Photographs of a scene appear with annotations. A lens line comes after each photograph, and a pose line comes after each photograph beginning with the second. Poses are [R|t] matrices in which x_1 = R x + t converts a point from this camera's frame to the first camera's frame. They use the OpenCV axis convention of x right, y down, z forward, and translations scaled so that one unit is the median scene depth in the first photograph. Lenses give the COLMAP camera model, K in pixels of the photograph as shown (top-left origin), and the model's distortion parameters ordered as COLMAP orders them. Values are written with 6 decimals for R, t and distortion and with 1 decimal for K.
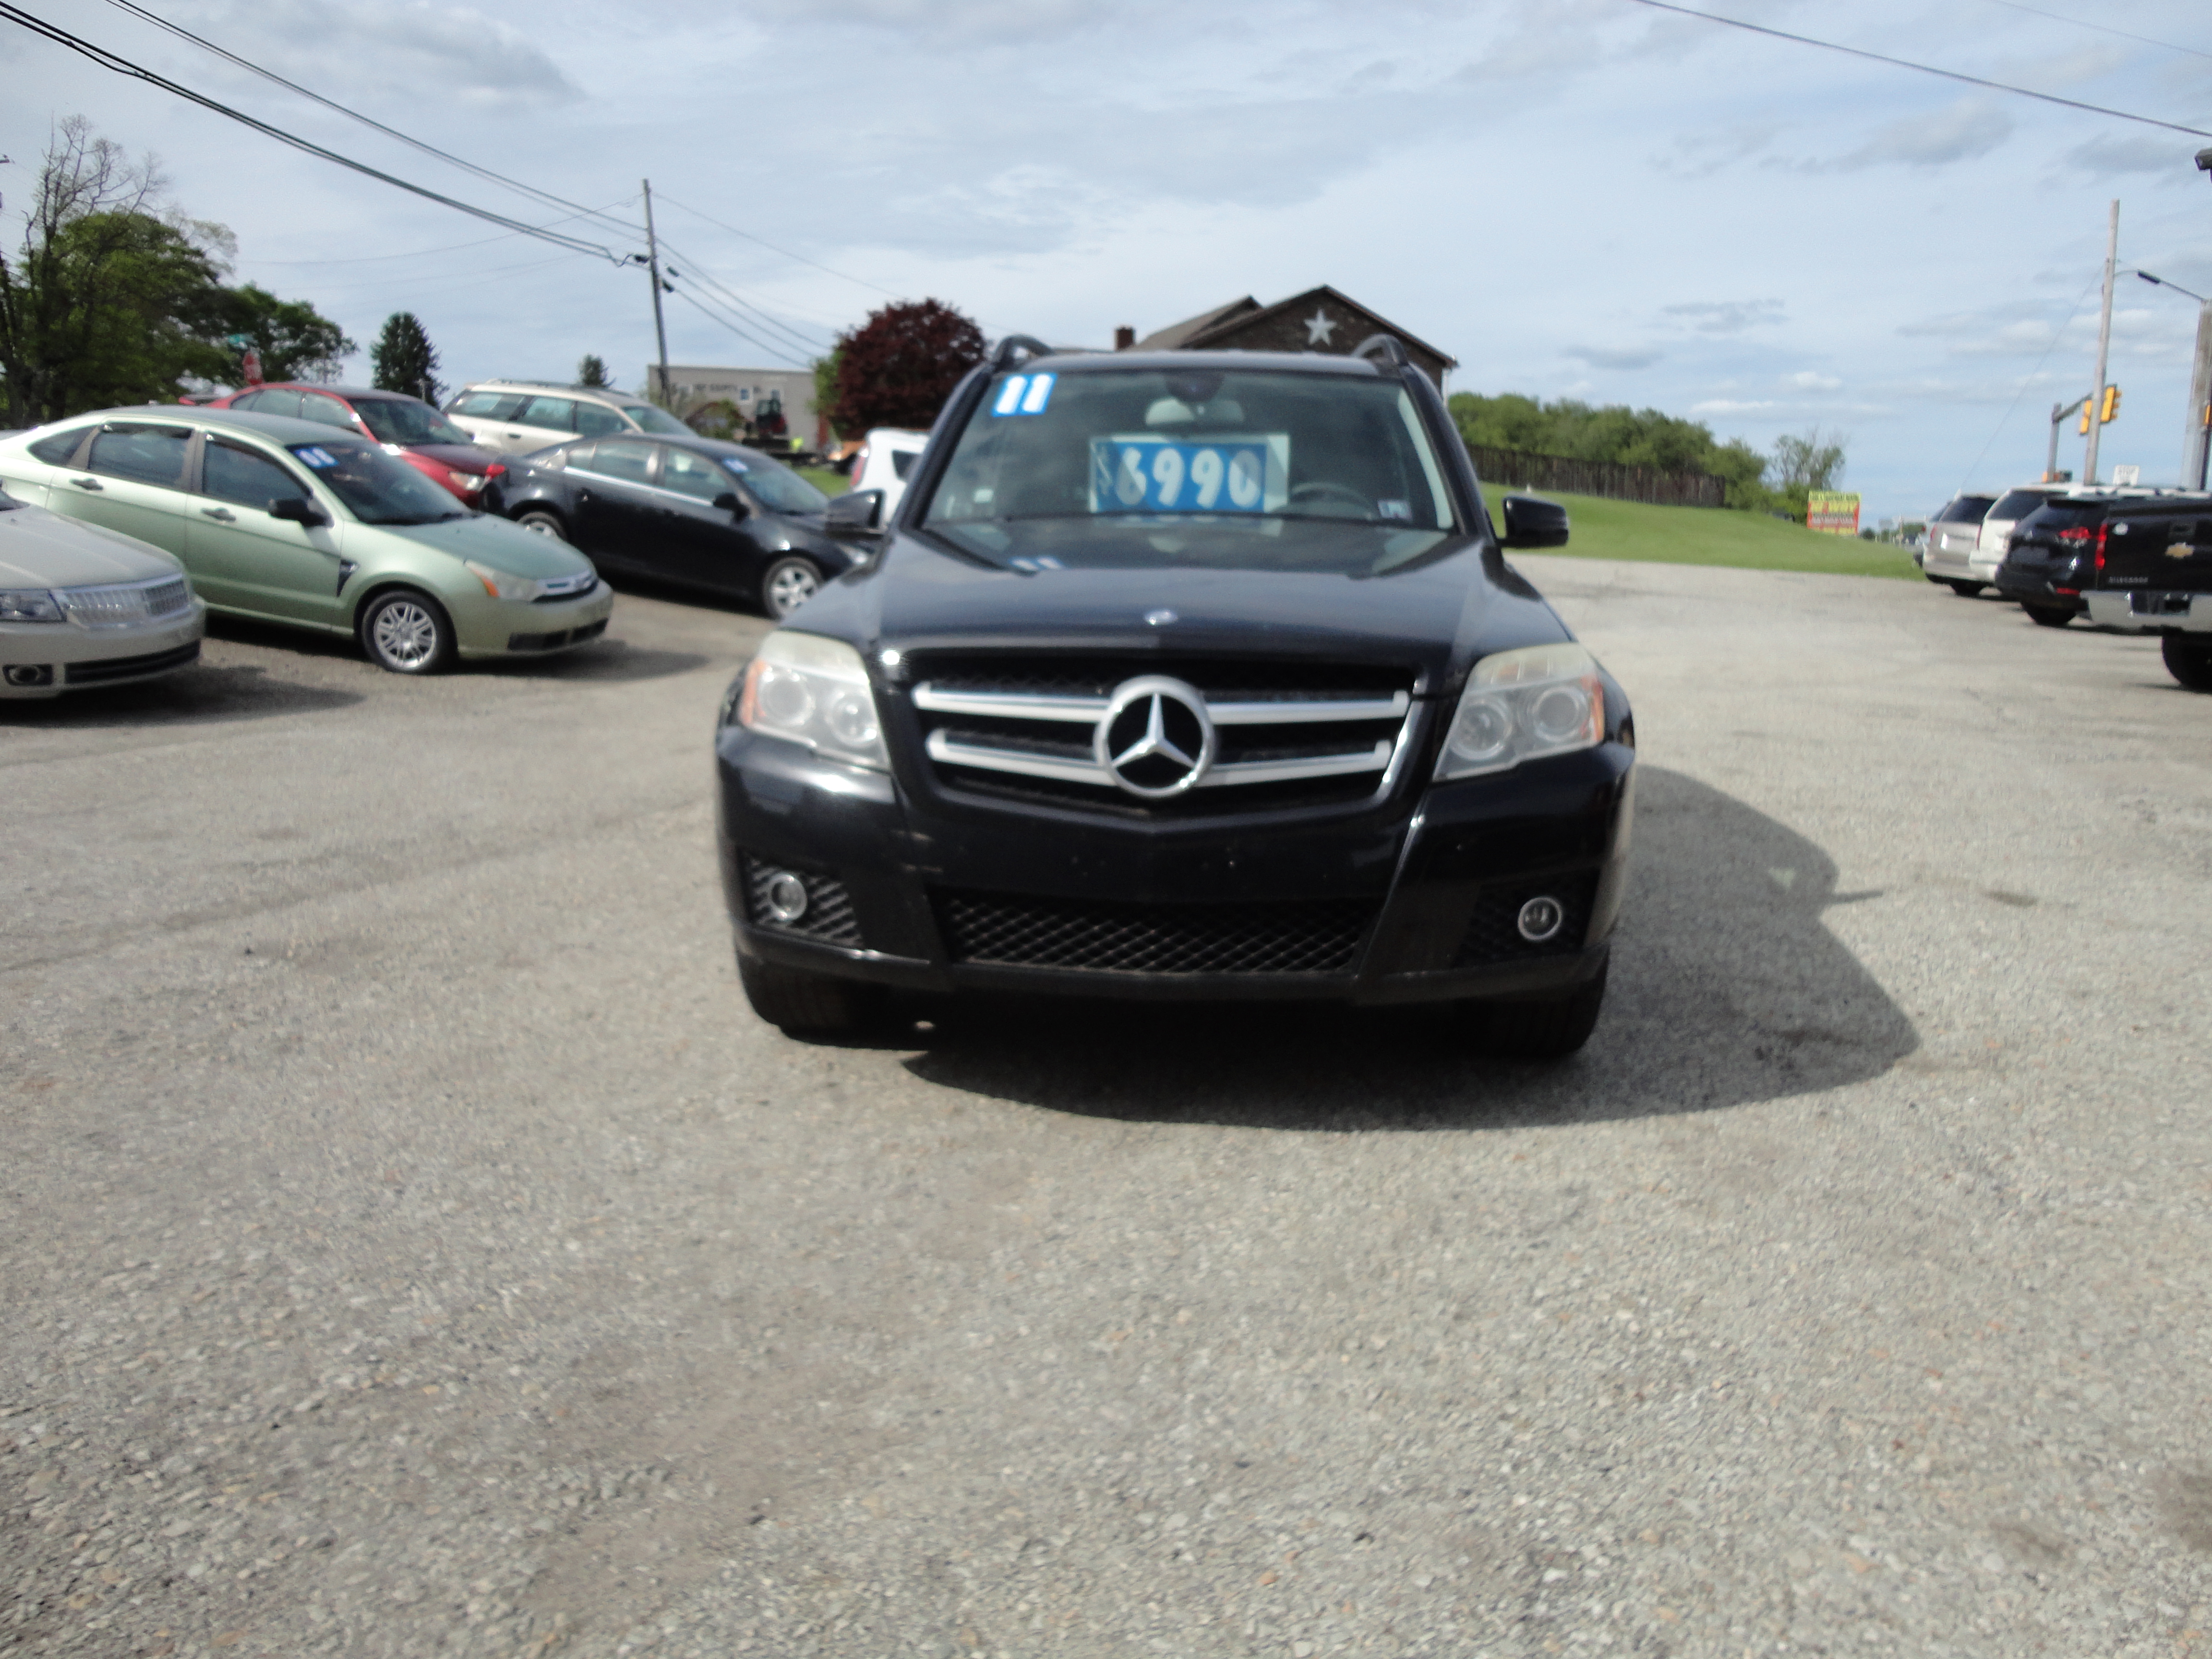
lens RADIAL K [[1638.6, 0, 1106.0], [0, 1638.6, 829.5], [0, 0, 1]] dist [-0.002520, 0.006447]
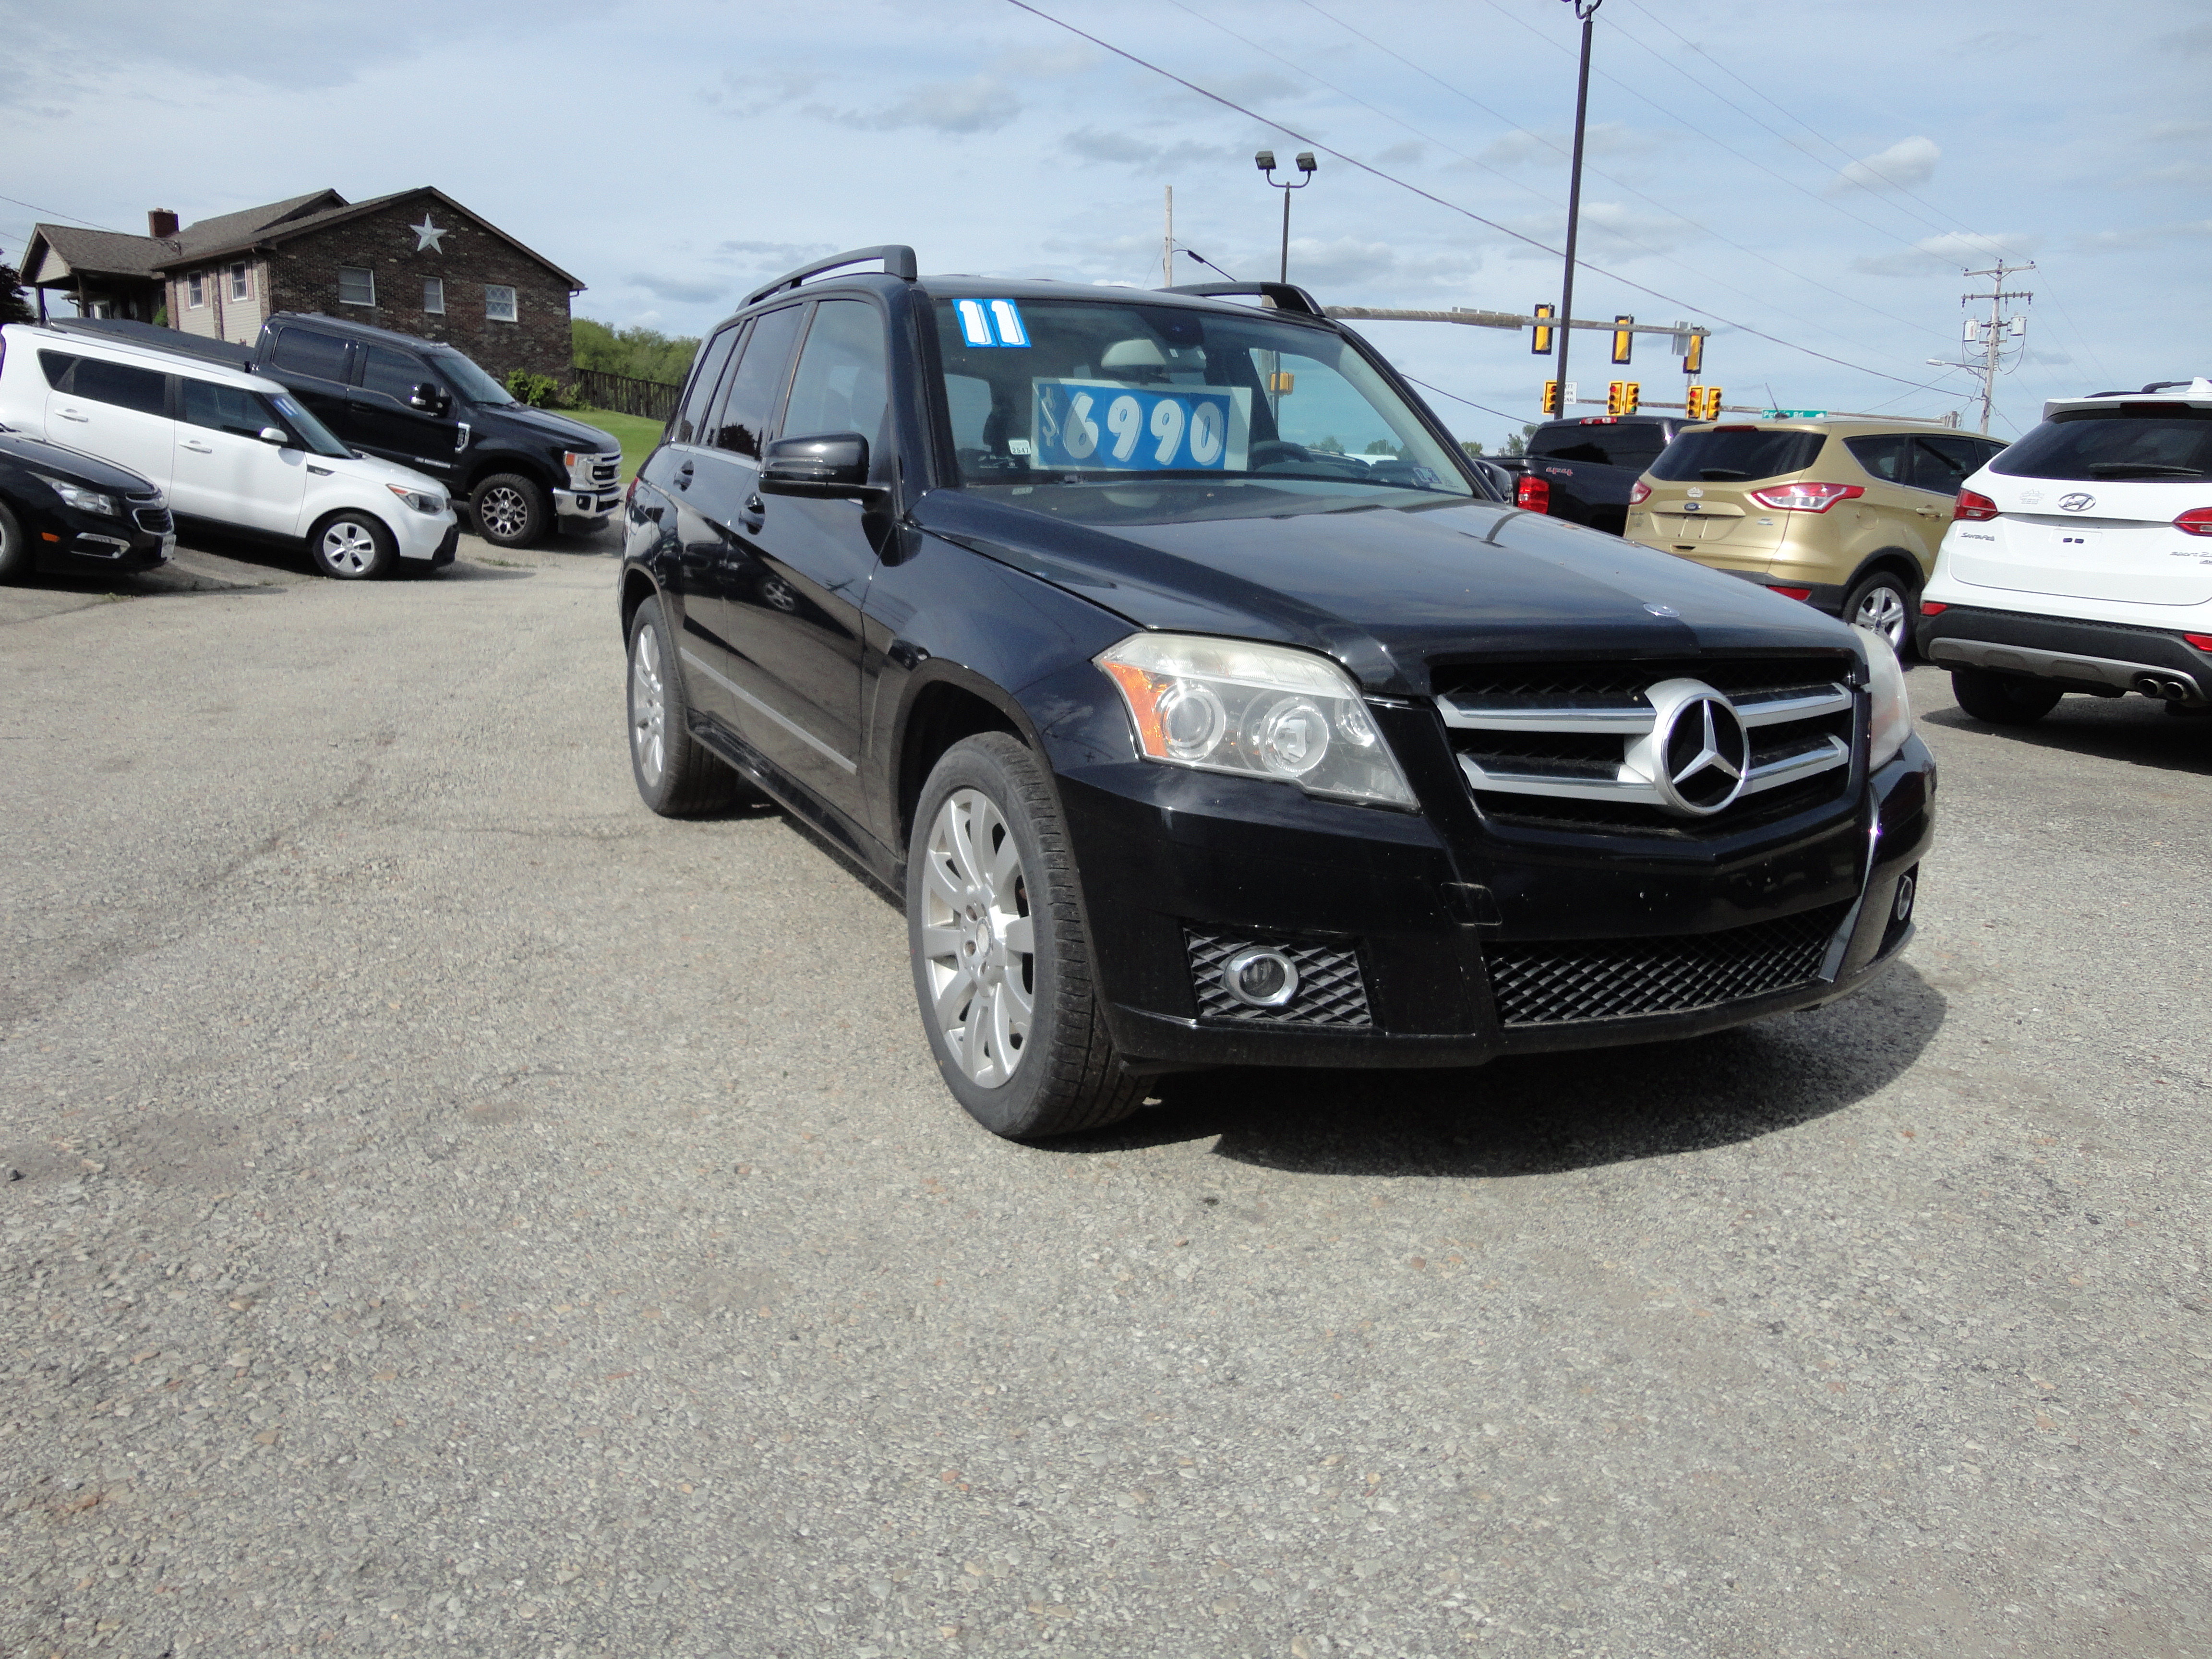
lens RADIAL K [[1644.5, 0, 1106.0], [0, 1644.5, 829.5], [0, 0, 1]] dist [-0.025893, 0.027191]
pose [[0.849712, -0.092954, 0.518989, -0.204464], [0.072040, 0.995573, 0.060366, -0.025487], [-0.522303, -0.013906, 0.852647, 0.116851]]
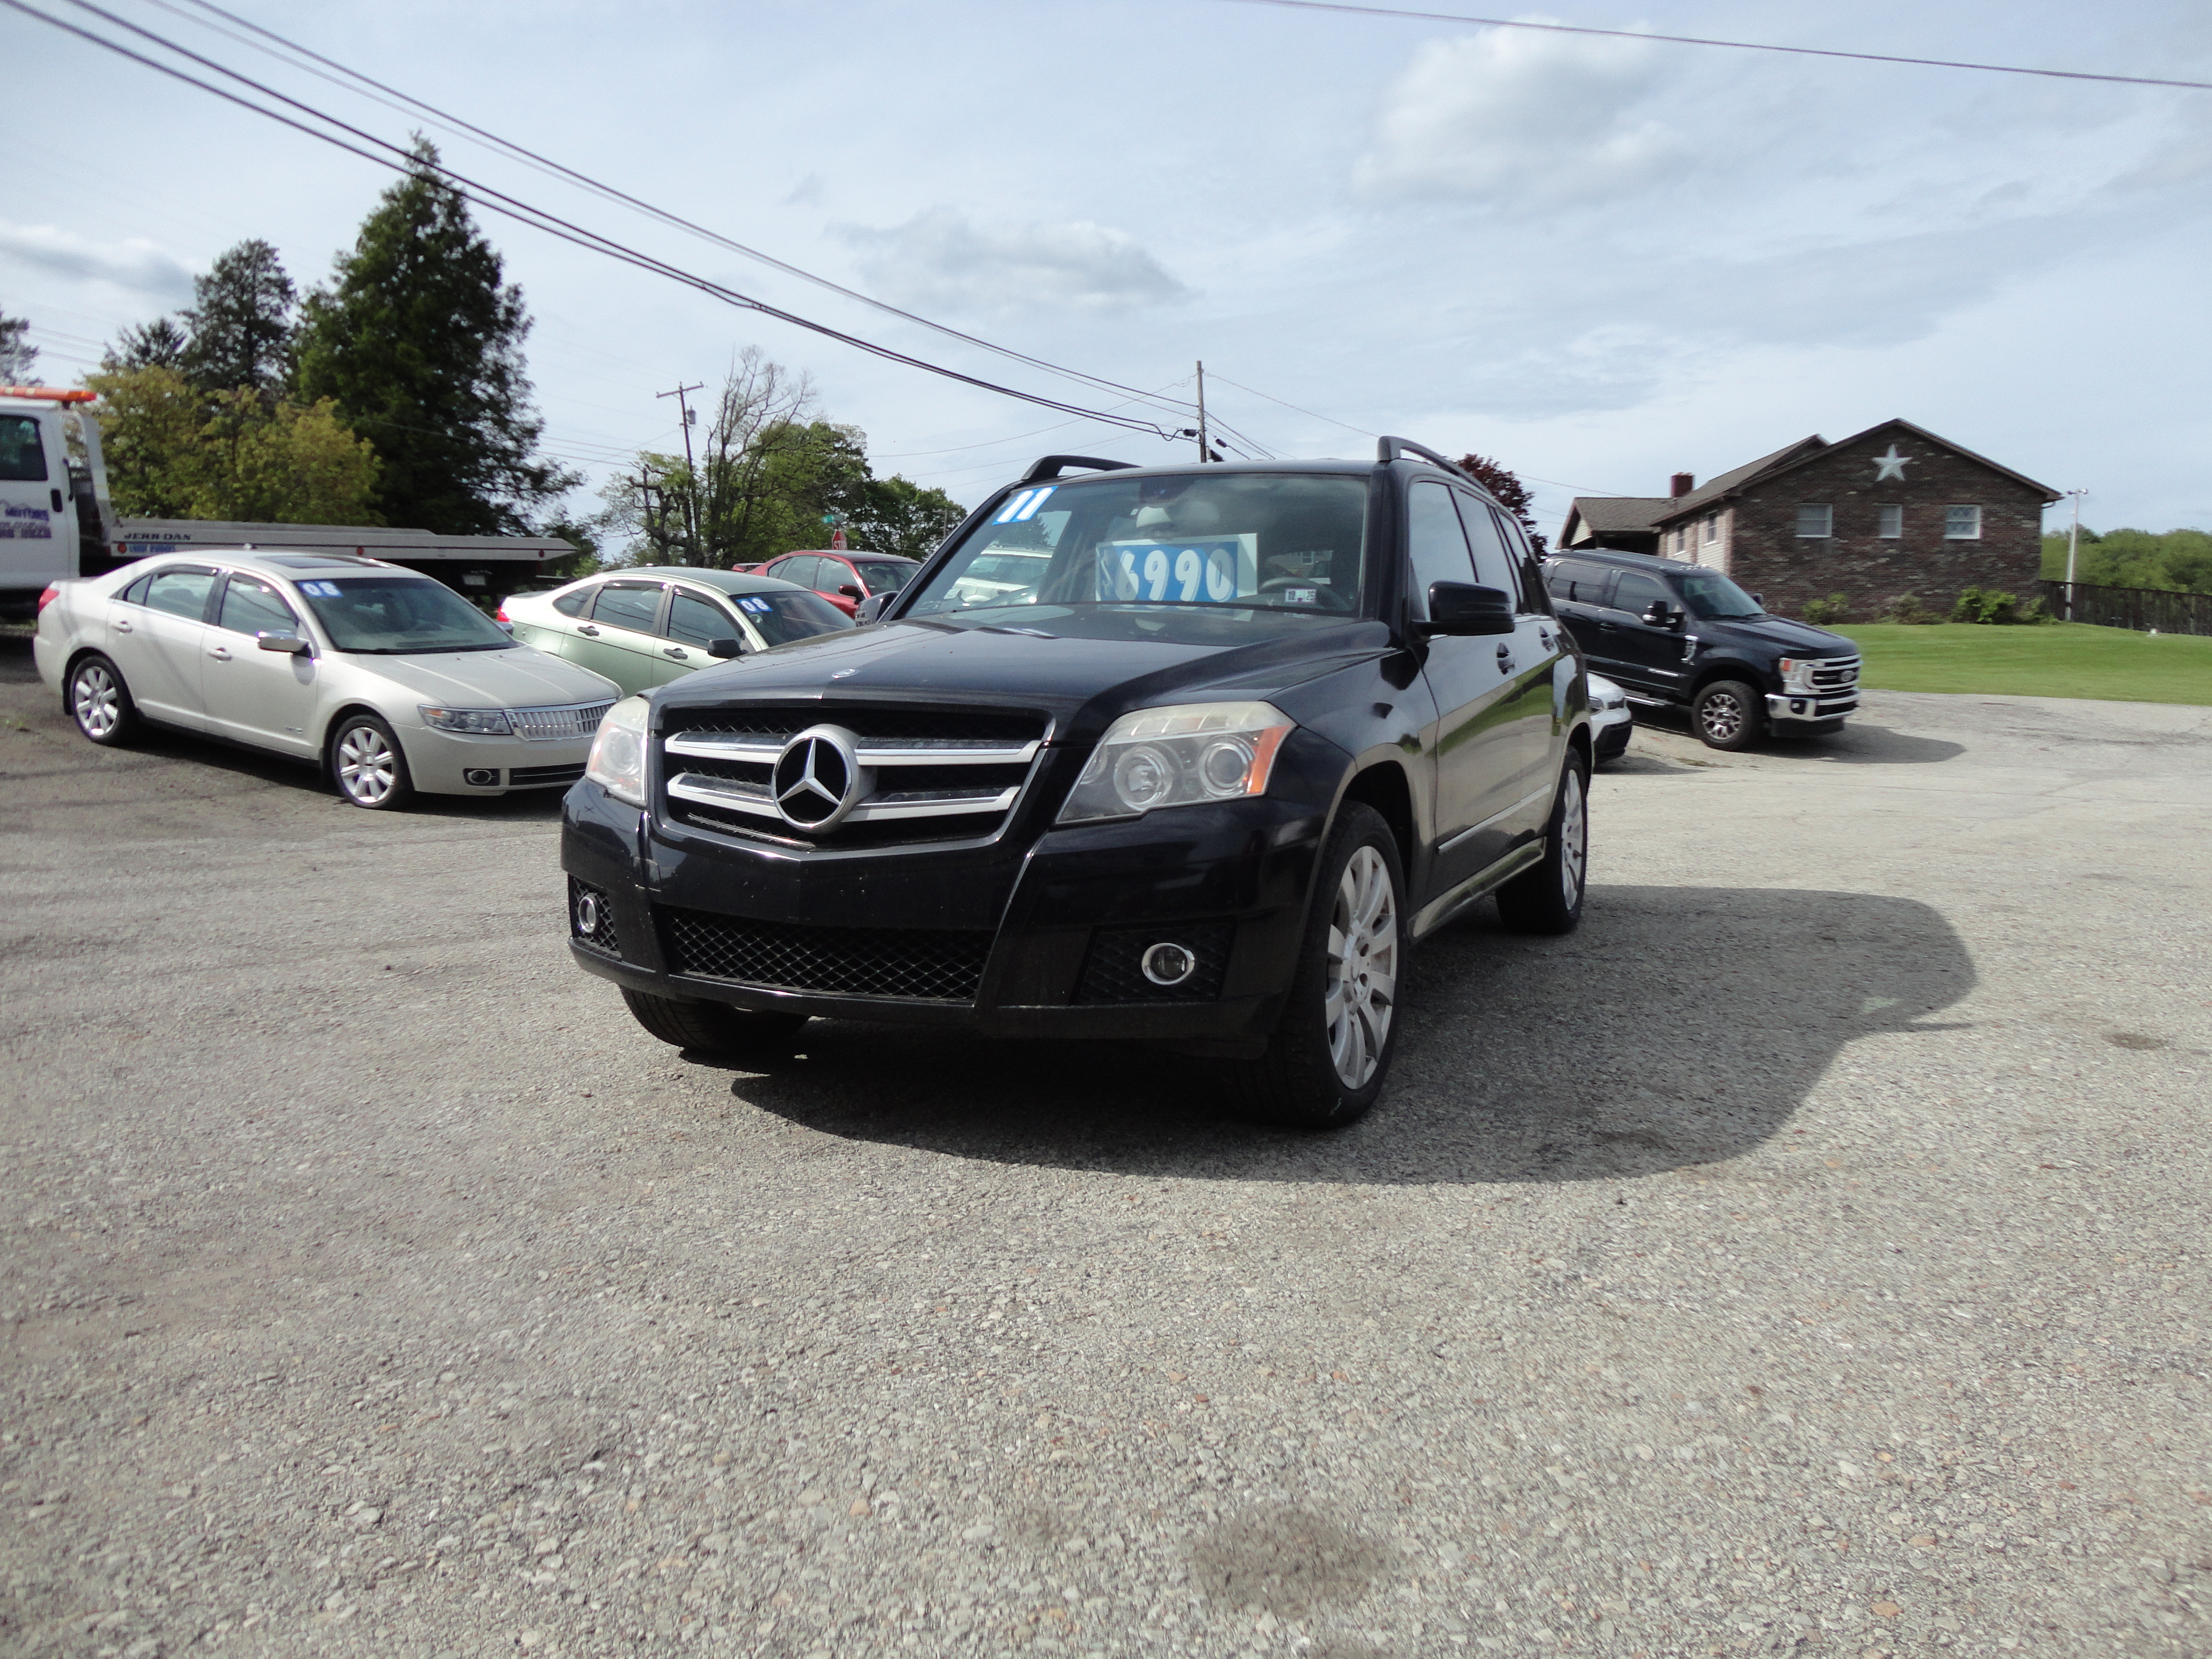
lens RADIAL K [[1644.5, 0, 1106.0], [0, 1644.5, 829.5], [0, 0, 1]] dist [-0.025893, 0.027191]
pose [[0.936444, 0.025818, -0.349867, 0.175894], [-0.059014, 0.994670, -0.084553, 0.017971], [0.345819, 0.099826, 0.932976, 0.006683]]
